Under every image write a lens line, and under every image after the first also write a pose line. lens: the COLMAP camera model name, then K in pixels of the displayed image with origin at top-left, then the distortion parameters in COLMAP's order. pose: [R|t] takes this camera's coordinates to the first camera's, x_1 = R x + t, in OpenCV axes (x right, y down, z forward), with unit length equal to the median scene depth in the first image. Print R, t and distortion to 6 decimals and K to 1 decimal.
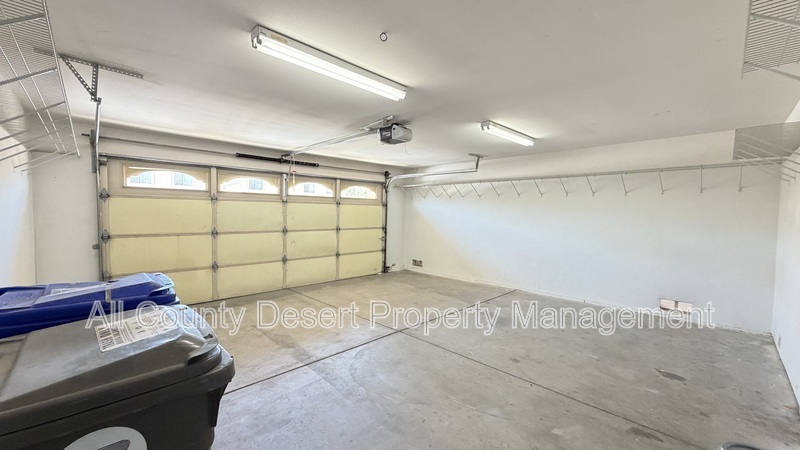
lens RADIAL K [[319.6, 0, 397.4], [0, 319.6, 226.0], [0, 0, 1]] dist [0.001759, 0.000222]
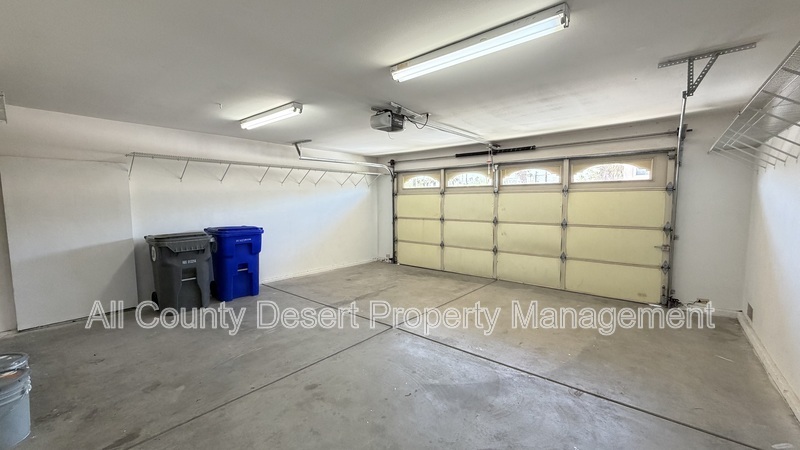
lens RADIAL K [[322.9, 0, 398.0], [0, 322.9, 216.7], [0, 0, 1]] dist [-0.001925, -0.000161]
pose [[0.091400, 0.032455, -0.995285, 0.657387], [-0.040227, 0.998773, 0.028874, -0.017603], [0.995001, 0.037398, 0.092593, 0.632437]]
